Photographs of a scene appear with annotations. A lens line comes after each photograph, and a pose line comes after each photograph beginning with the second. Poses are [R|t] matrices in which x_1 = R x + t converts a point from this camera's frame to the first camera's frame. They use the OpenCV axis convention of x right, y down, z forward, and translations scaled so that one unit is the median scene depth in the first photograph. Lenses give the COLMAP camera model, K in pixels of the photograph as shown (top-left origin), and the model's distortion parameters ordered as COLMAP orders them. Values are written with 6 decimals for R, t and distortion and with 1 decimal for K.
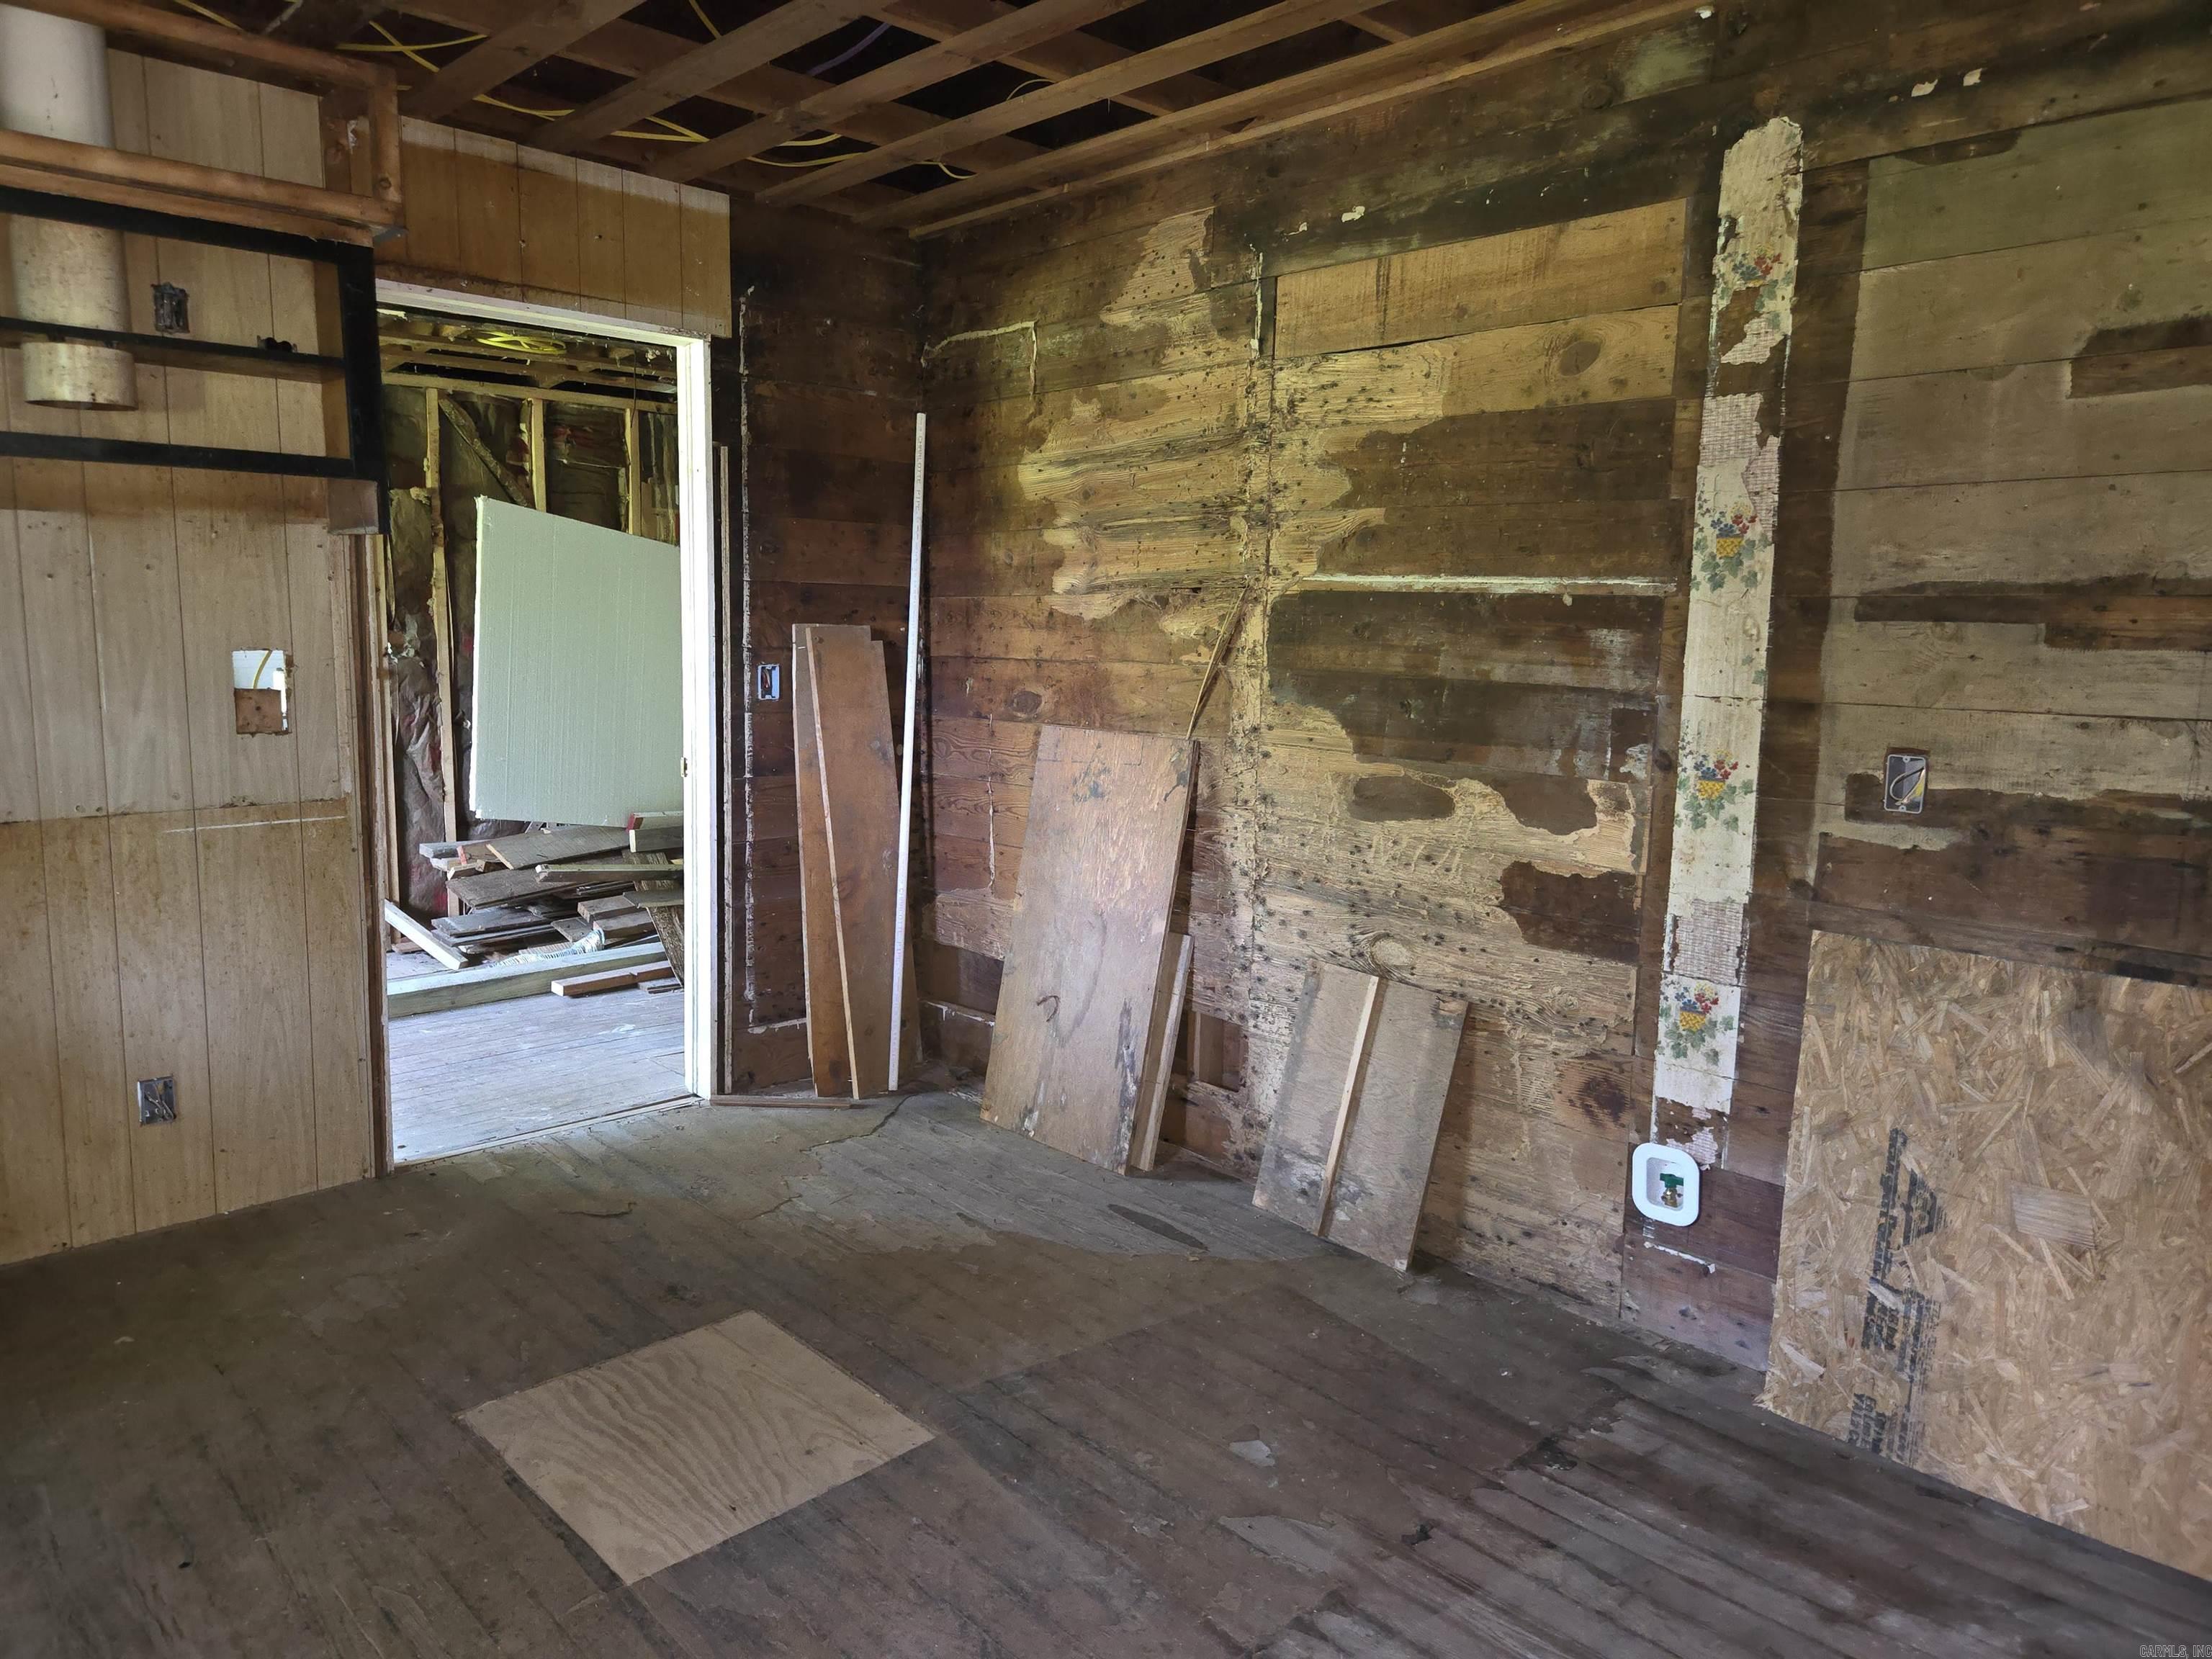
lens RADIAL K [[1476.5, 0, 1116.3], [0, 1476.5, 801.1], [0, 0, 1]] dist [0.066972, -0.055977]
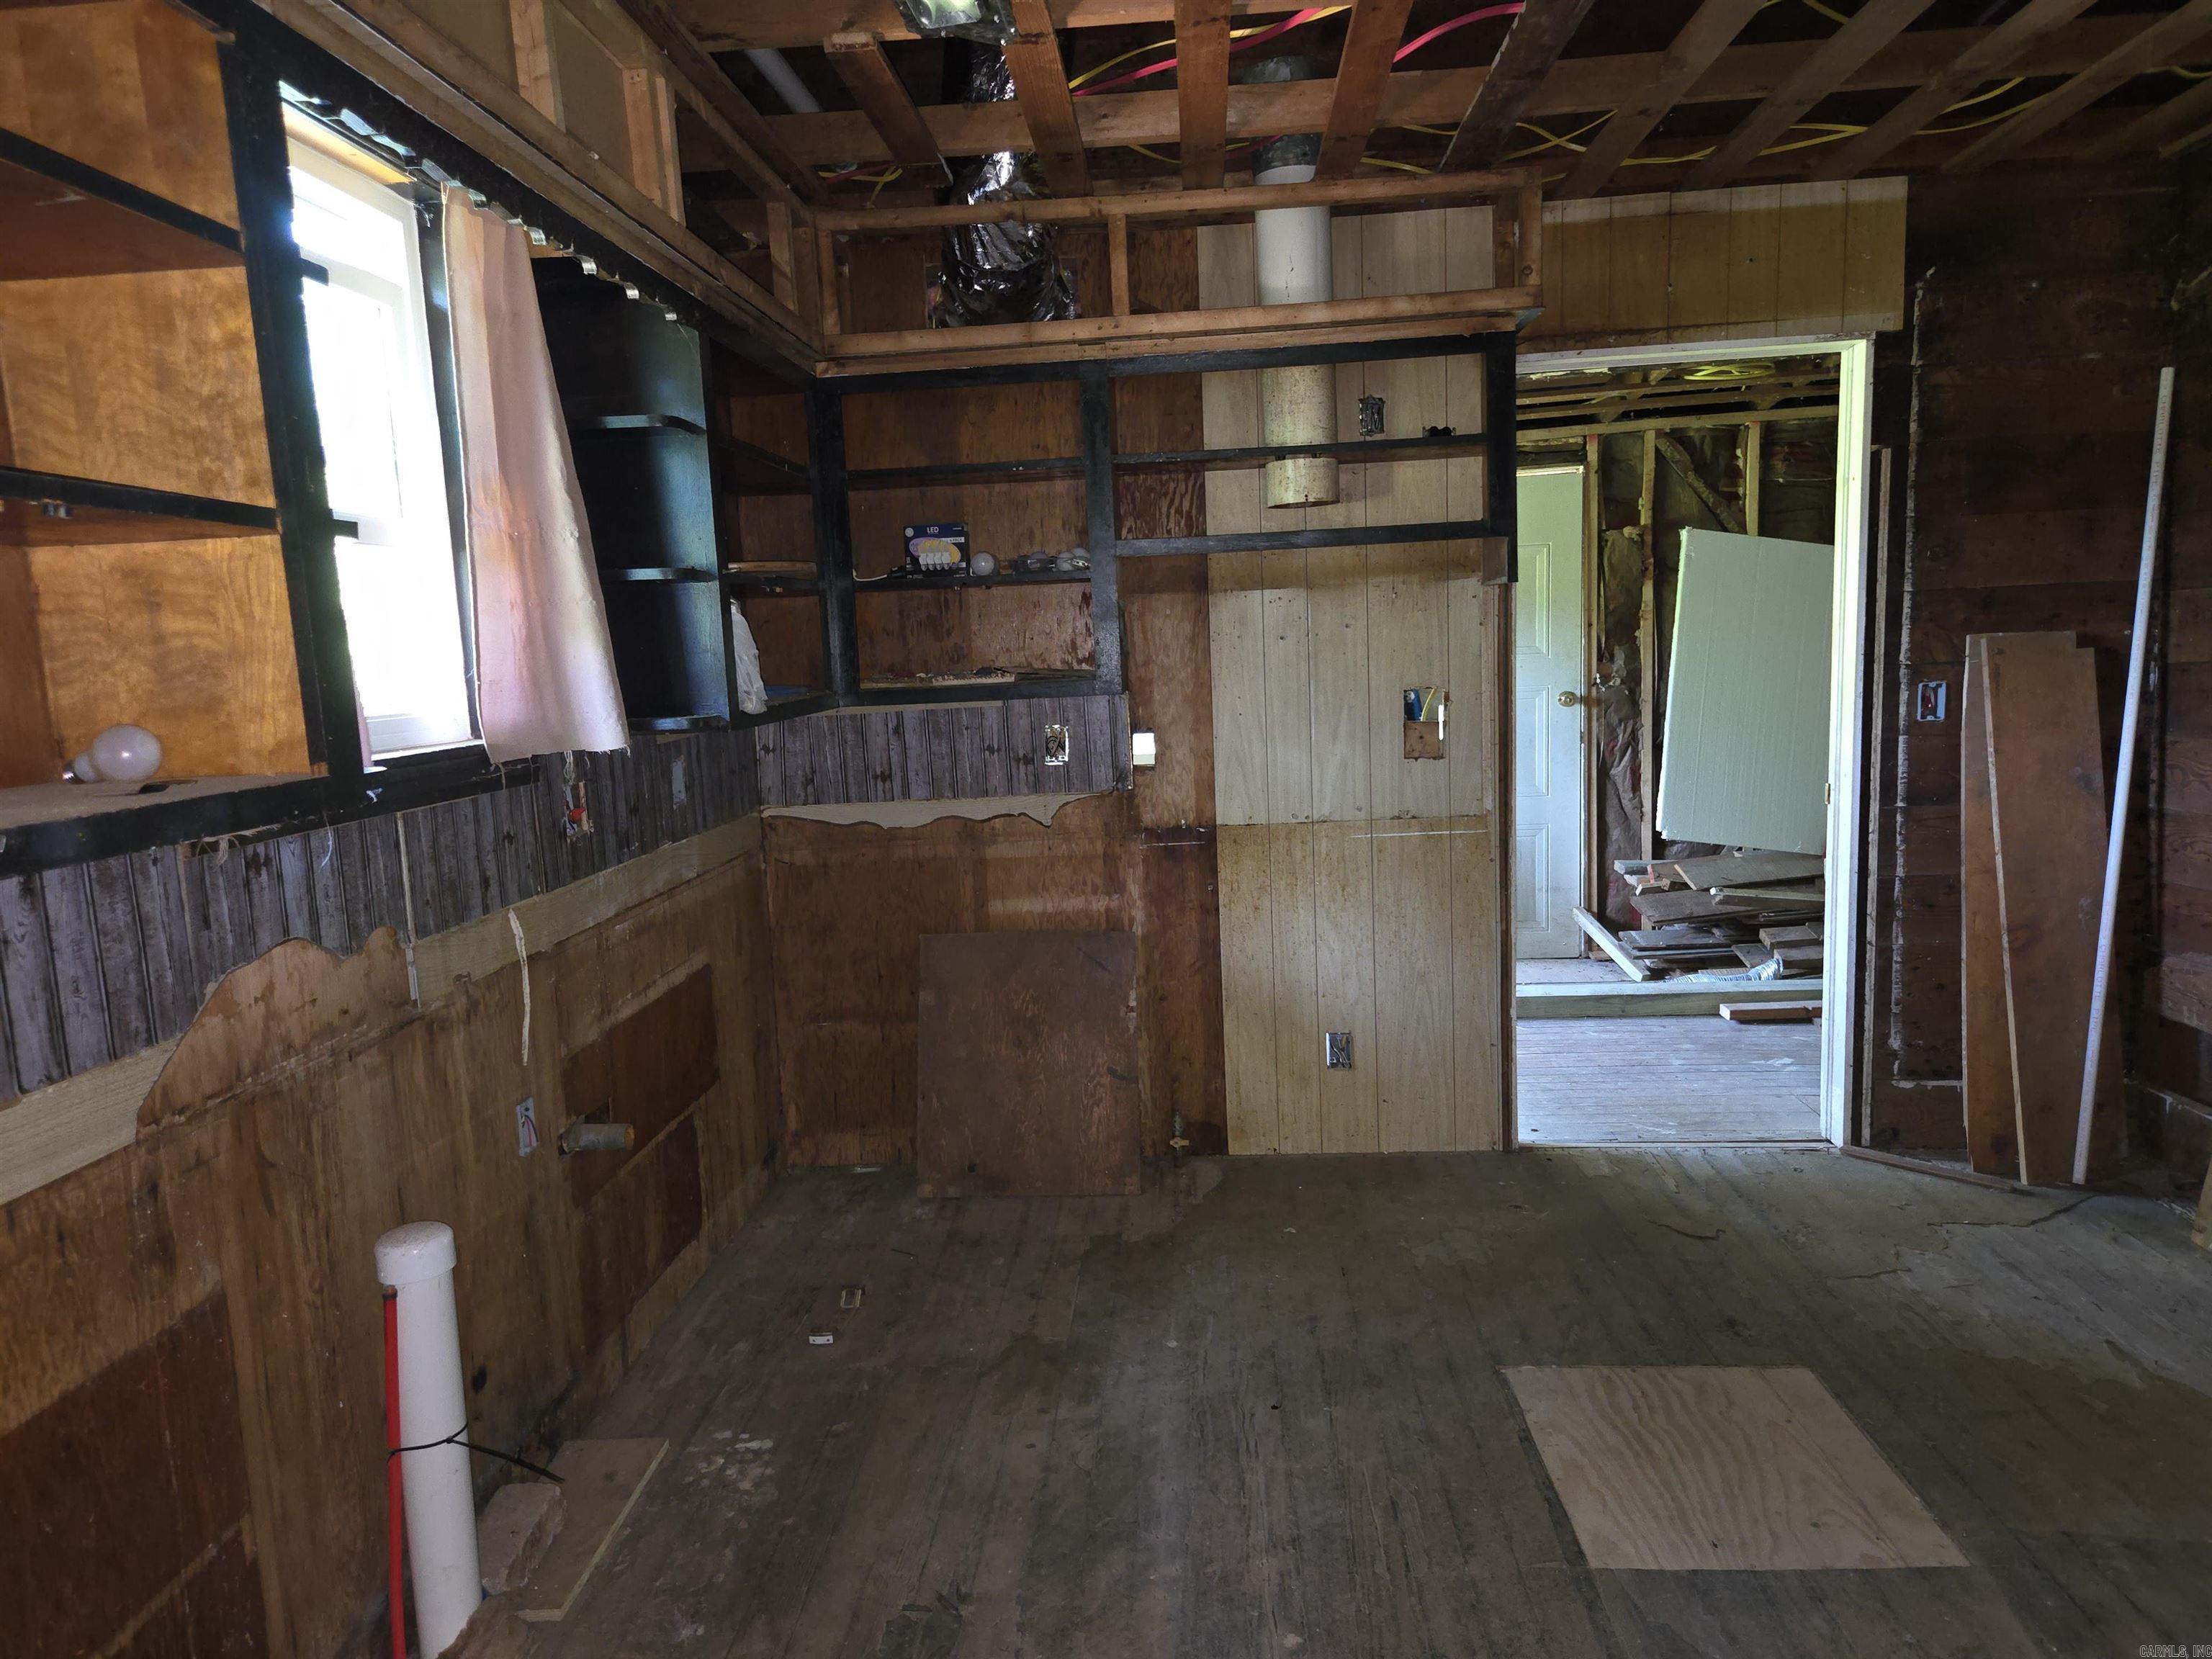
lens RADIAL K [[1476.5, 0, 1095.6], [0, 1476.5, 815.1], [0, 0, 1]] dist [0.066972, -0.055977]
pose [[0.671279, 0.032380, -0.740497, 0.122389], [-0.036121, 0.999287, 0.010952, -0.003300], [0.740324, 0.019395, 0.671970, 0.013818]]
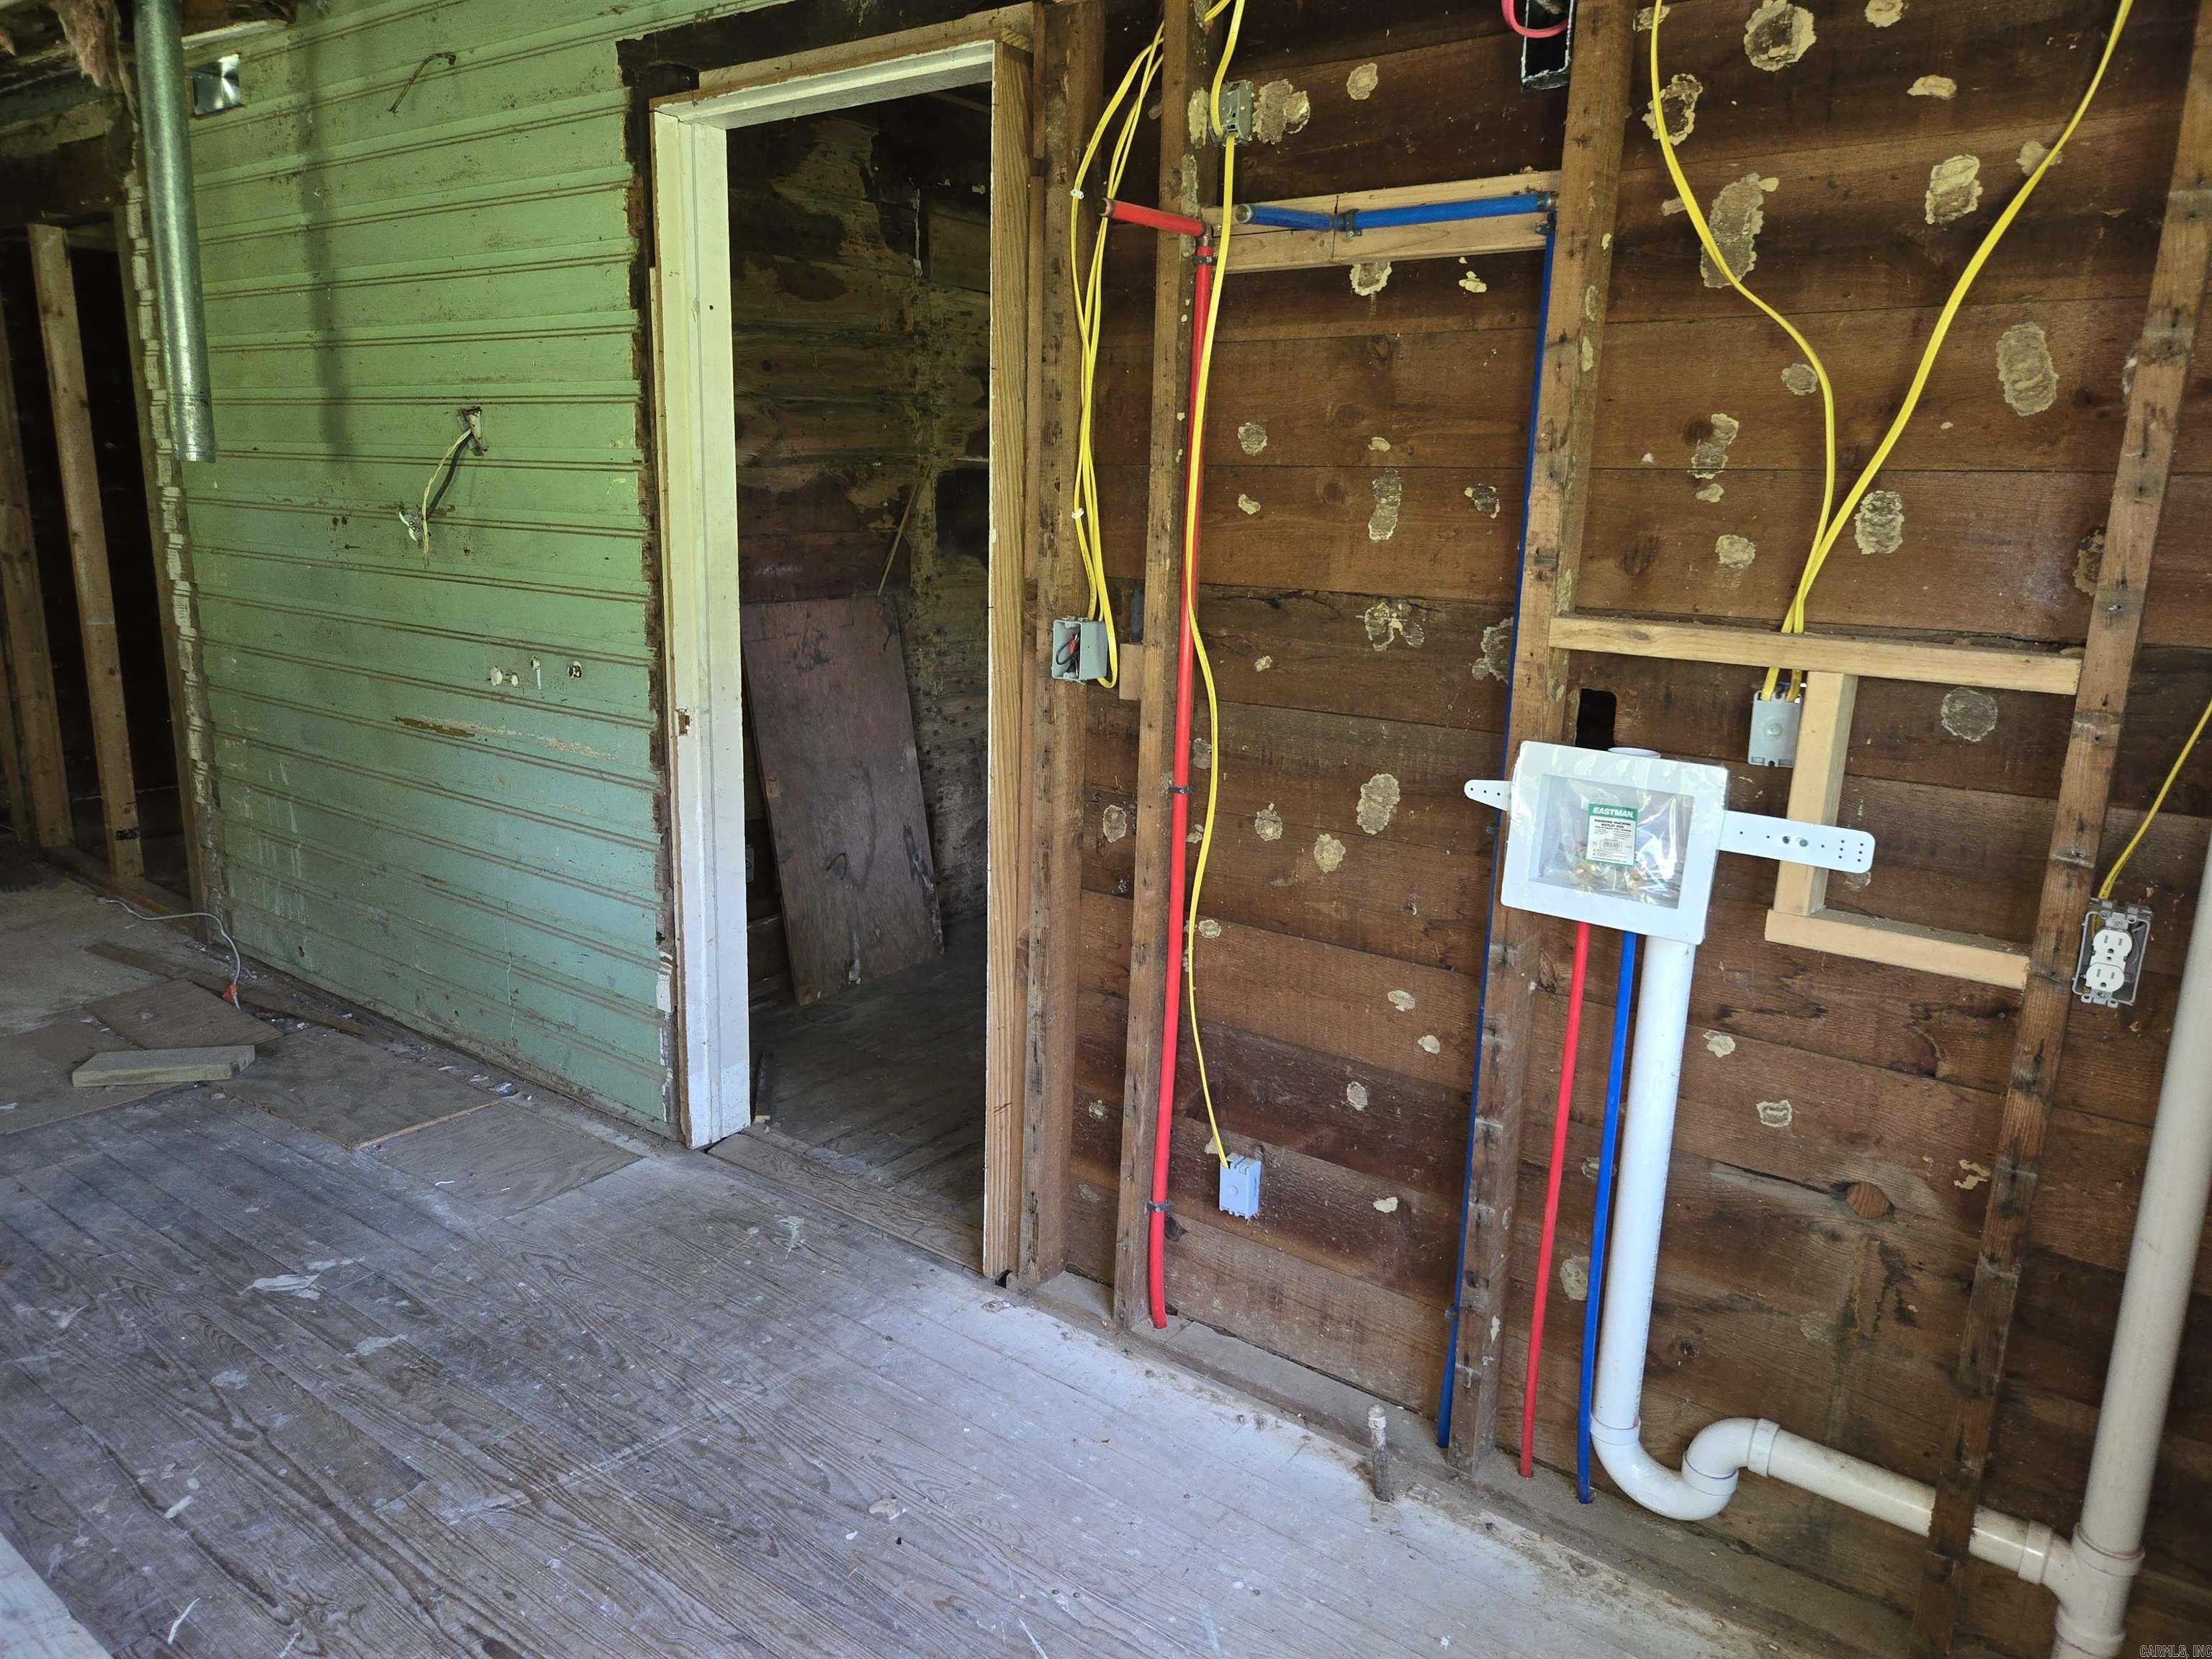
lens RADIAL K [[1476.5, 0, 1108.7], [0, 1476.5, 814.3], [0, 0, 1]] dist [0.066972, -0.055977]
pose [[-0.170521, -0.245975, 0.954159, -1.220140], [0.096641, 0.959497, 0.264623, -0.179199], [-0.980603, 0.137335, -0.139844, 1.070999]]
